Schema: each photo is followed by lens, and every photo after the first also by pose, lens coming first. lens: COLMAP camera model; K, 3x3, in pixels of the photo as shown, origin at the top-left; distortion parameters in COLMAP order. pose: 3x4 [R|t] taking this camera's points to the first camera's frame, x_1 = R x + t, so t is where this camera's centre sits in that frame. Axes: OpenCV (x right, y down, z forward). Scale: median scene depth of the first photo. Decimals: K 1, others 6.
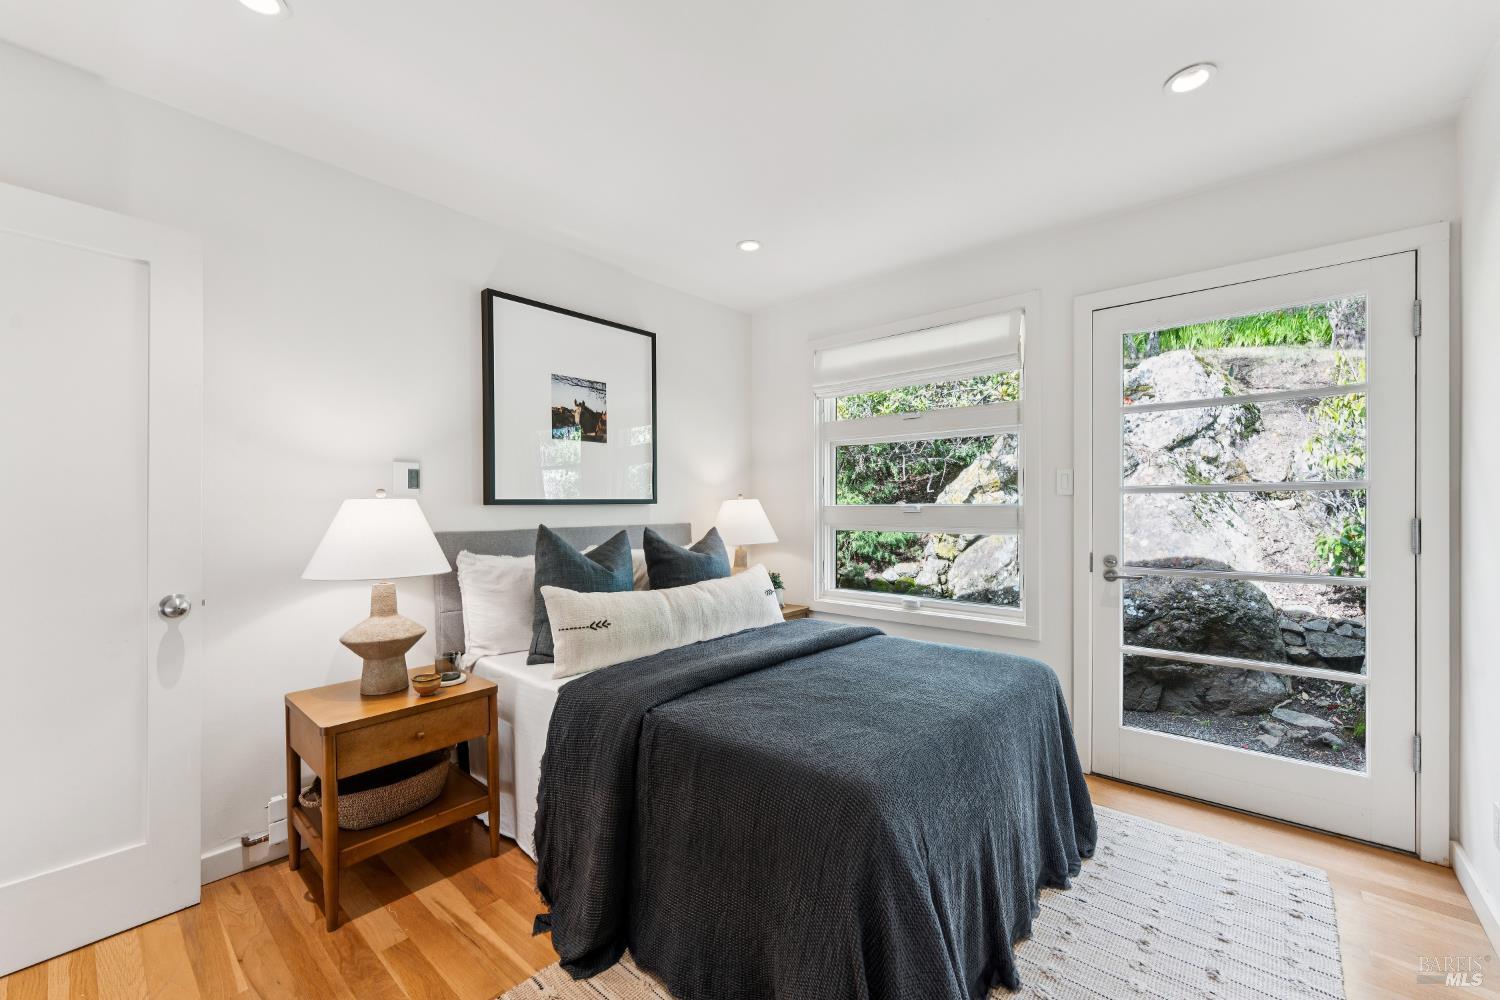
lens RADIAL K [[592.5, 0, 746.0], [0, 592.5, 507.0], [0, 0, 1]] dist [-0.003318, -0.001485]
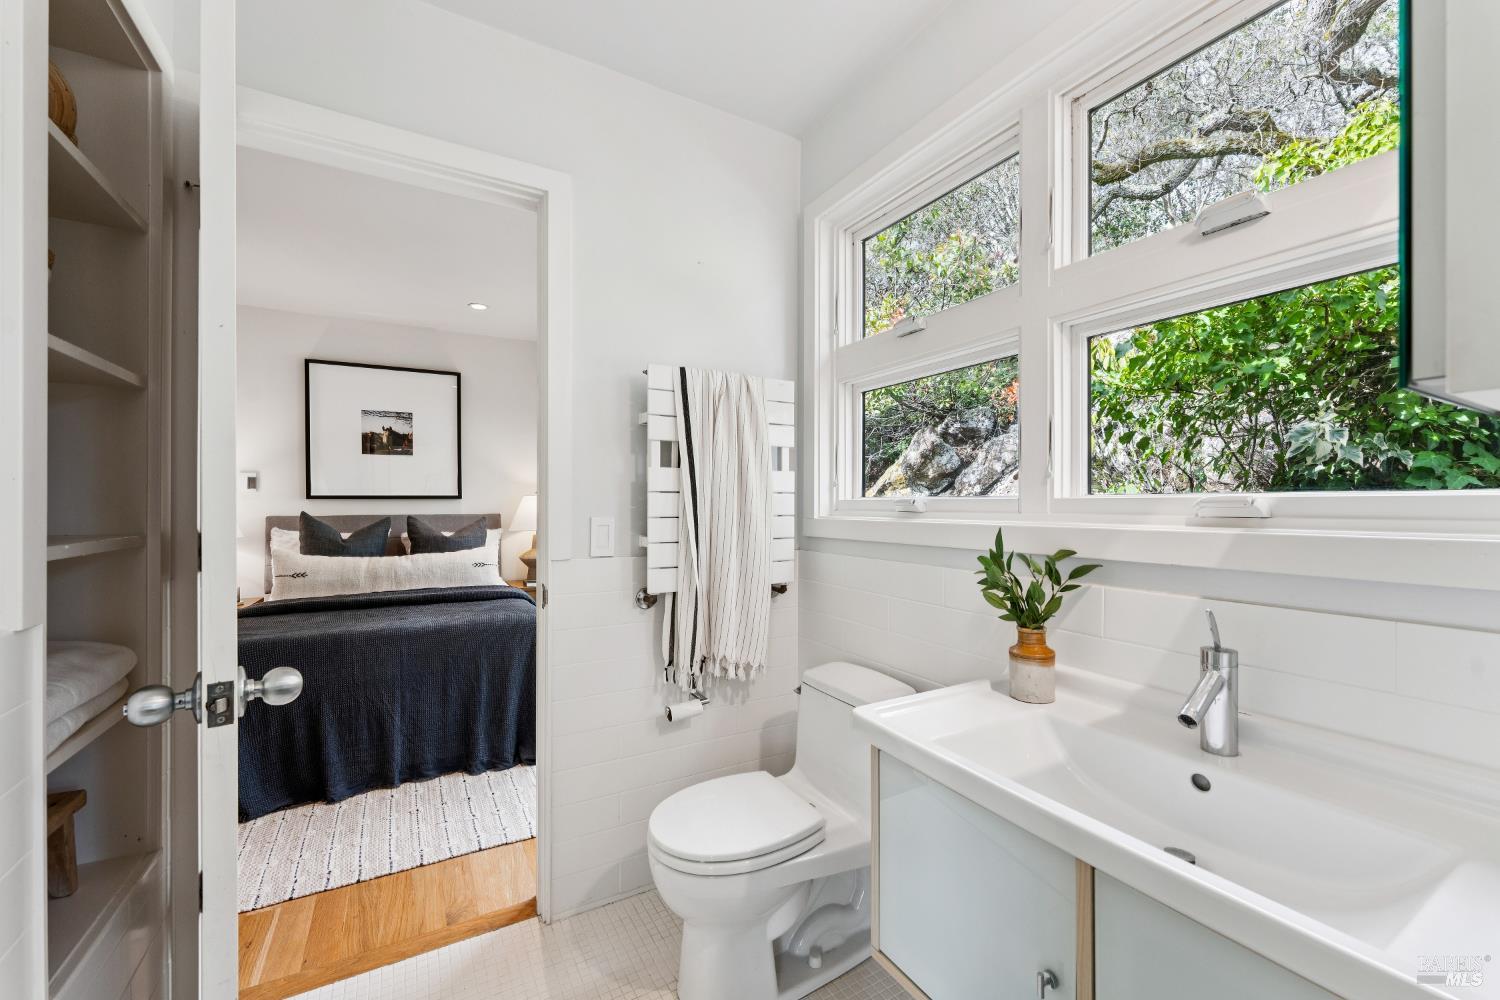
lens RADIAL K [[592.5, 0, 746.5], [0, 592.5, 508.0], [0, 0, 1]] dist [-0.003318, -0.001485]
pose [[0.944716, 0.005384, -0.327847, 1.002314], [-0.004168, 0.999982, 0.004409, 0.006696], [0.327864, -0.002799, 0.944721, -0.064953]]
